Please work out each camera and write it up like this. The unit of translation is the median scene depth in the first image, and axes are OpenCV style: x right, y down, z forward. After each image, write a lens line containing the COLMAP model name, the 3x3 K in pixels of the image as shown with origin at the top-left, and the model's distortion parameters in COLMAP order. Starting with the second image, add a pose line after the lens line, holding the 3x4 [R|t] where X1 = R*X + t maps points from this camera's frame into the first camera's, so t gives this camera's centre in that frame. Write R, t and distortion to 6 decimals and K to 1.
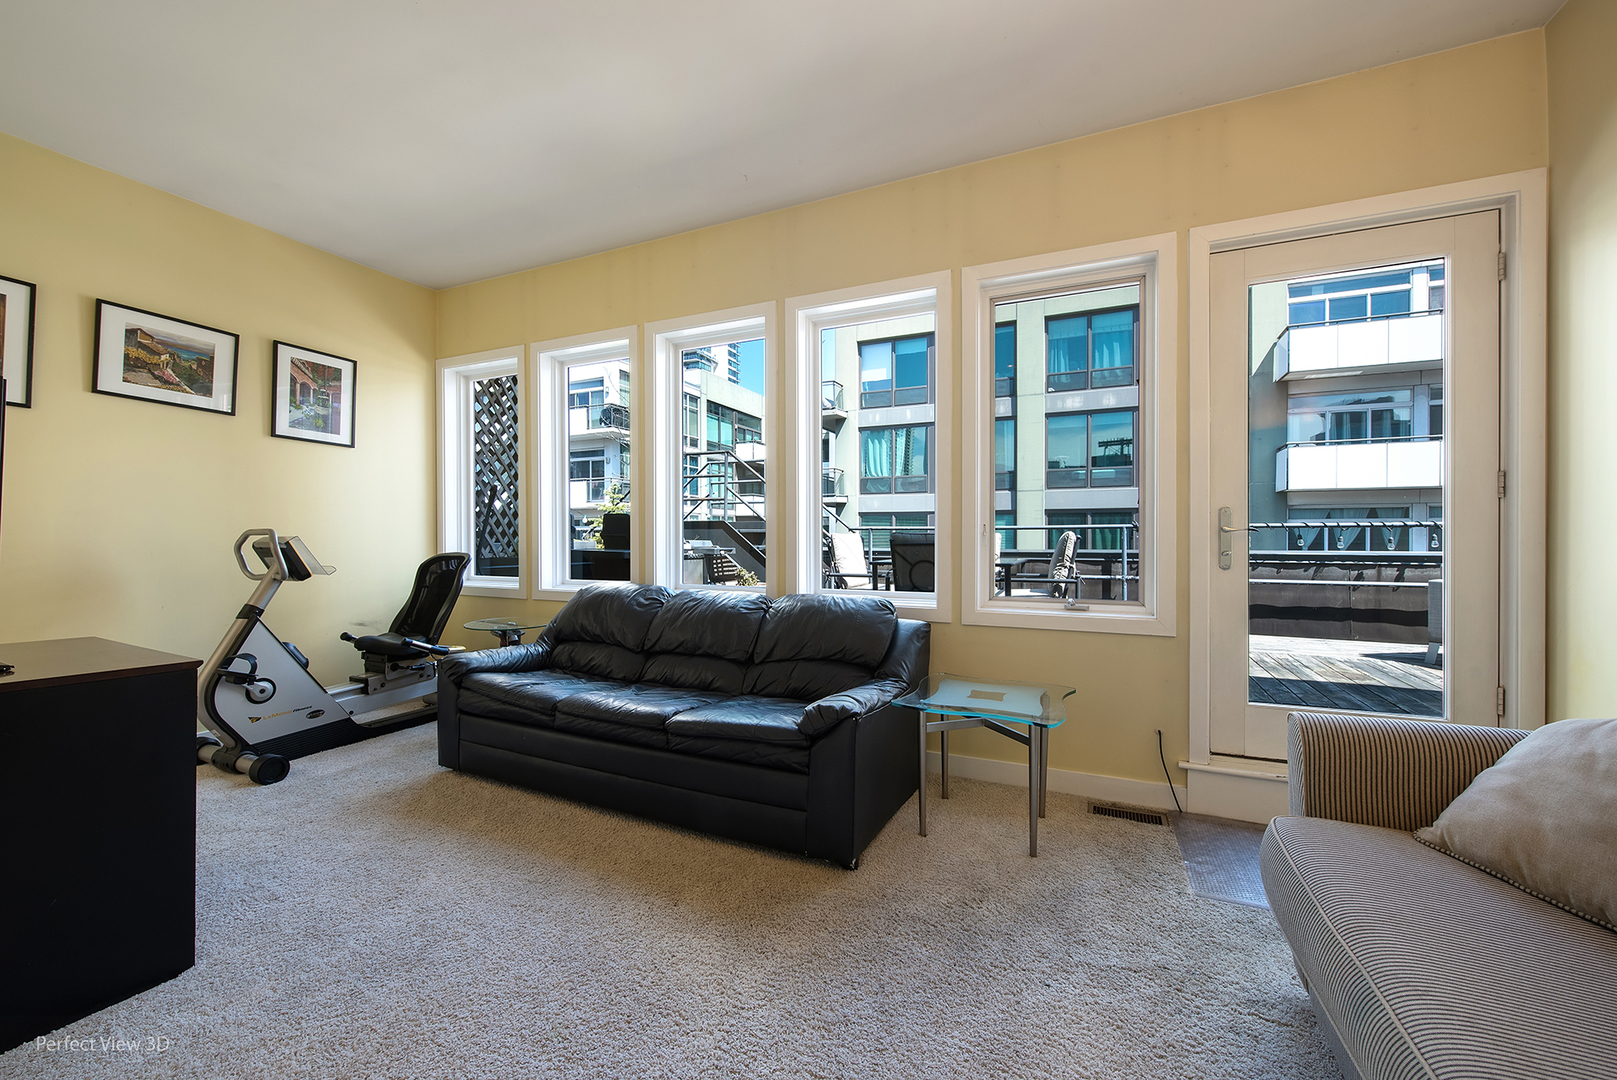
lens RADIAL K [[645.8, 0, 803.0], [0, 645.8, 536.5], [0, 0, 1]] dist [-0.014787, 0.001461]
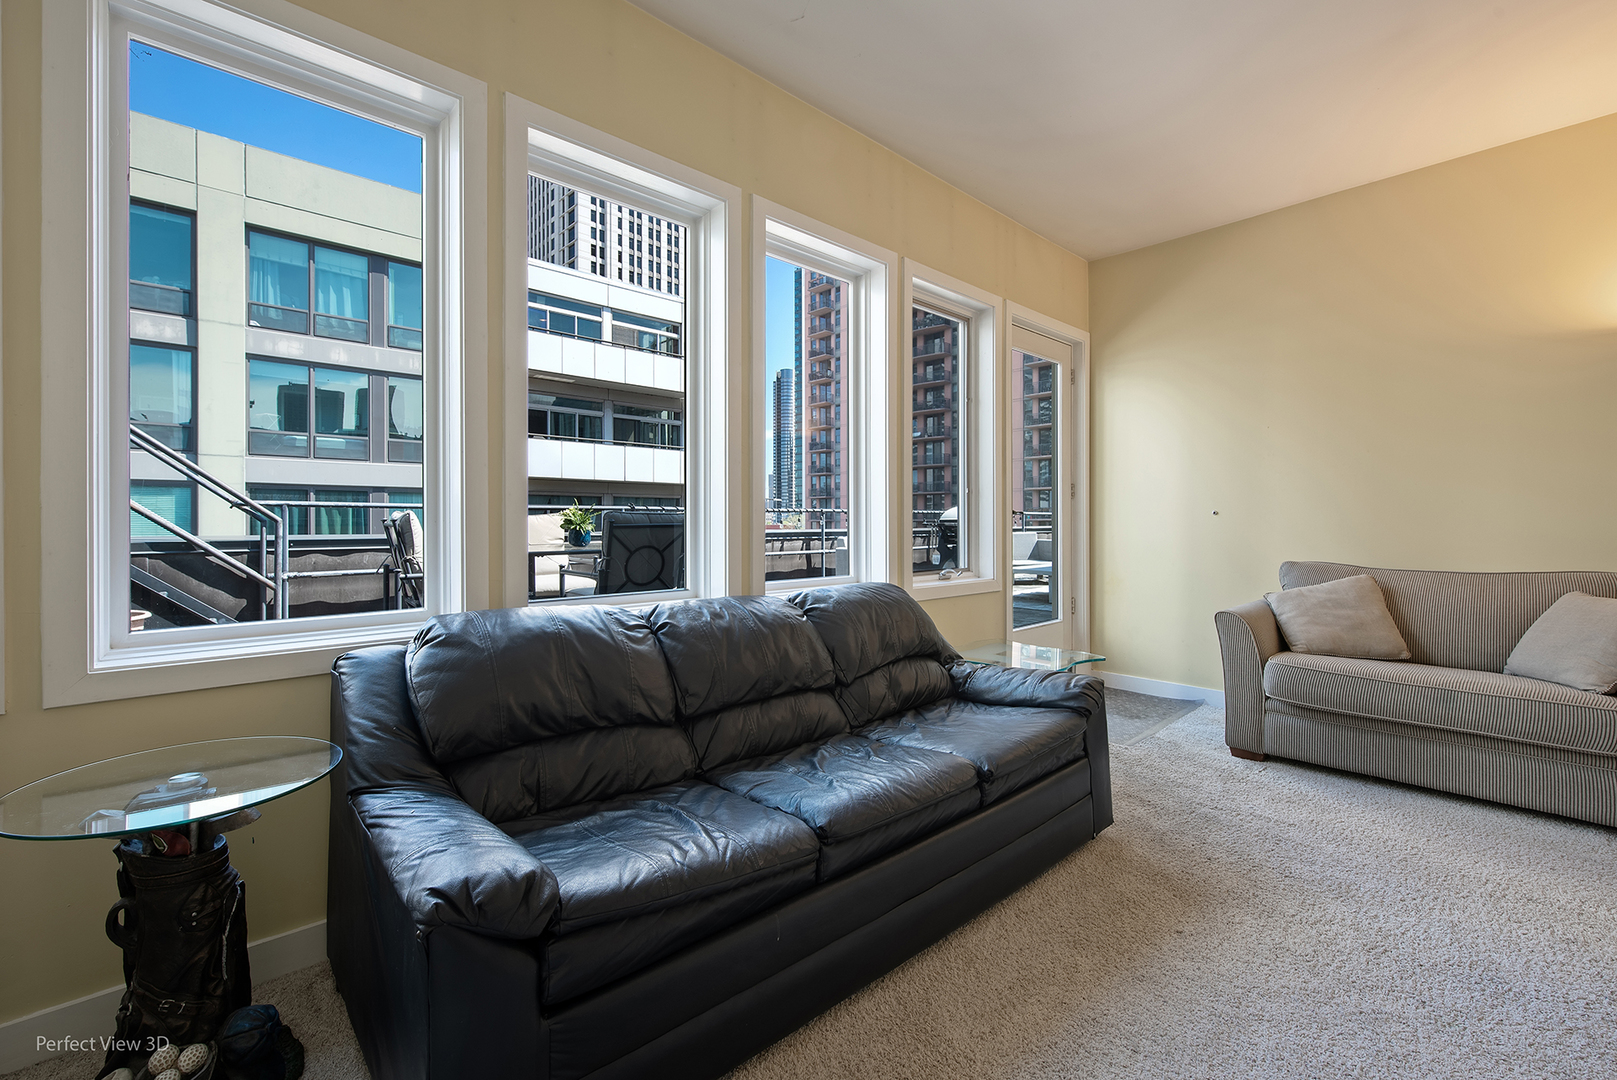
lens RADIAL K [[676.3, 0, 810.2], [0, 676.3, 525.5], [0, 0, 1]] dist [0.004279, -0.000331]
pose [[0.375895, -0.005606, 0.926645, -0.110069], [-0.003298, 0.999967, 0.007388, 0.000836], [-0.926657, -0.005833, 0.375864, 0.099209]]
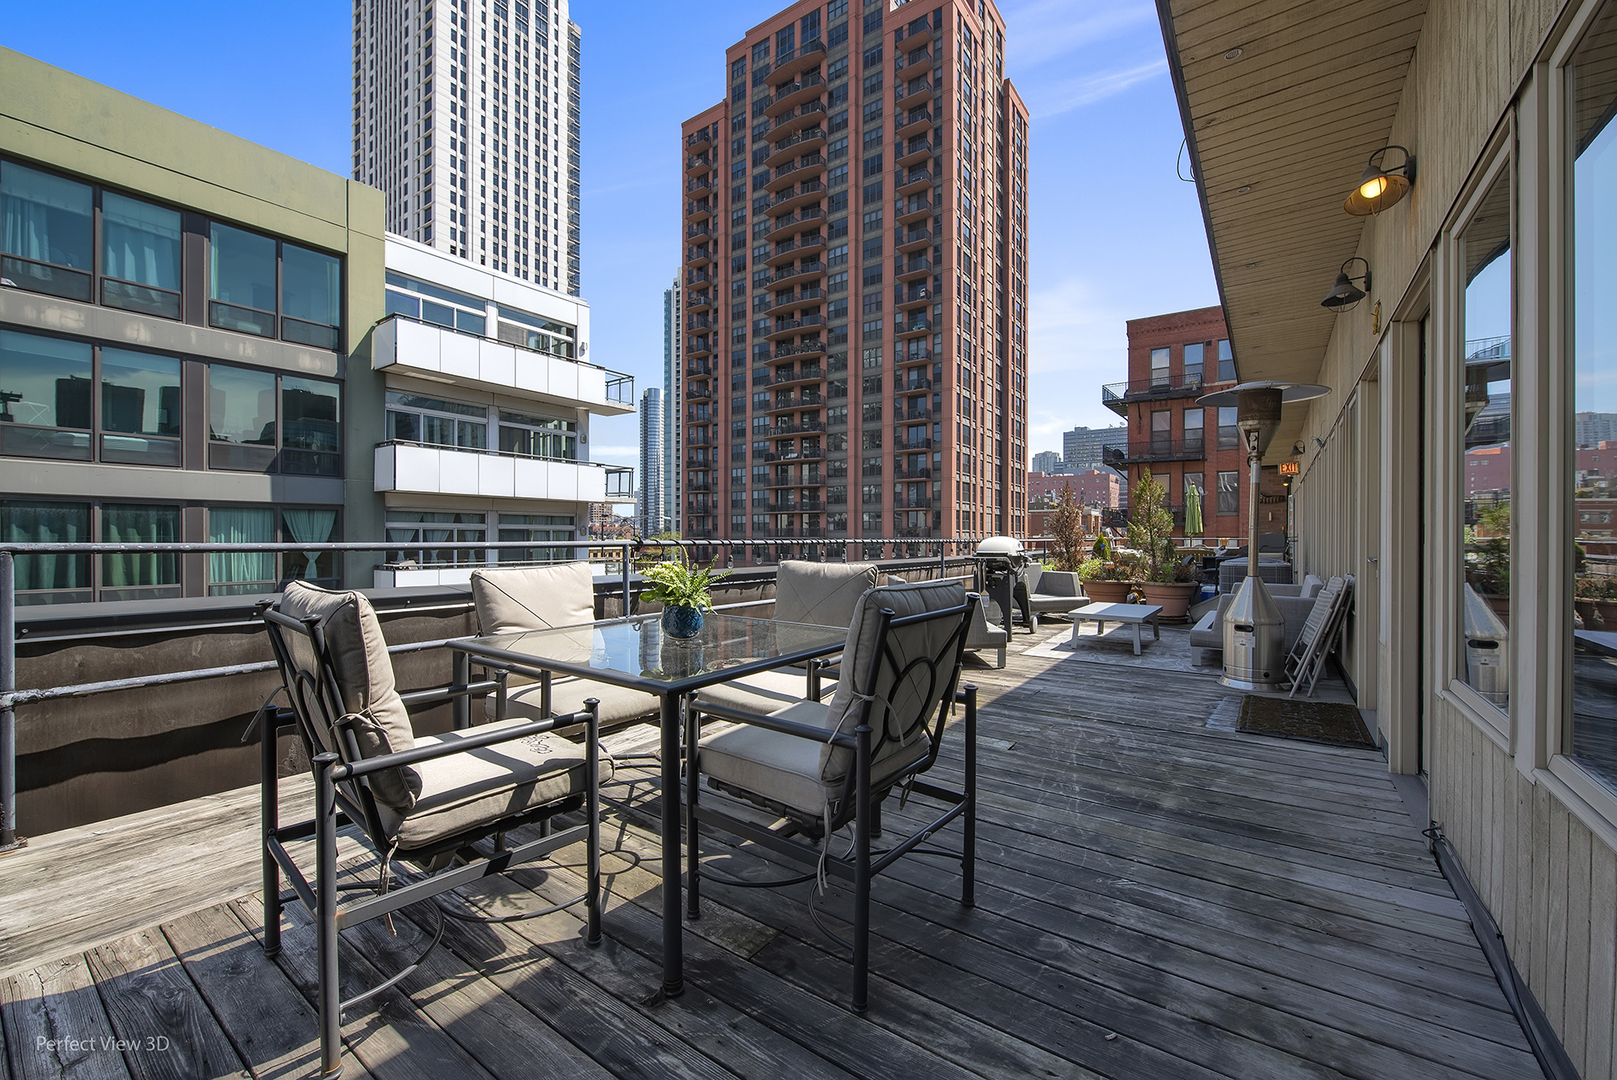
lens RADIAL K [[645.8, 0, 816.3], [0, 645.8, 546.0], [0, 0, 1]] dist [-0.014787, 0.001461]
pose [[0.174584, -0.011370, 0.984577, -0.044948], [-0.007126, 0.999893, 0.012811, -0.006466], [-0.984616, -0.009252, 0.174485, 0.198827]]
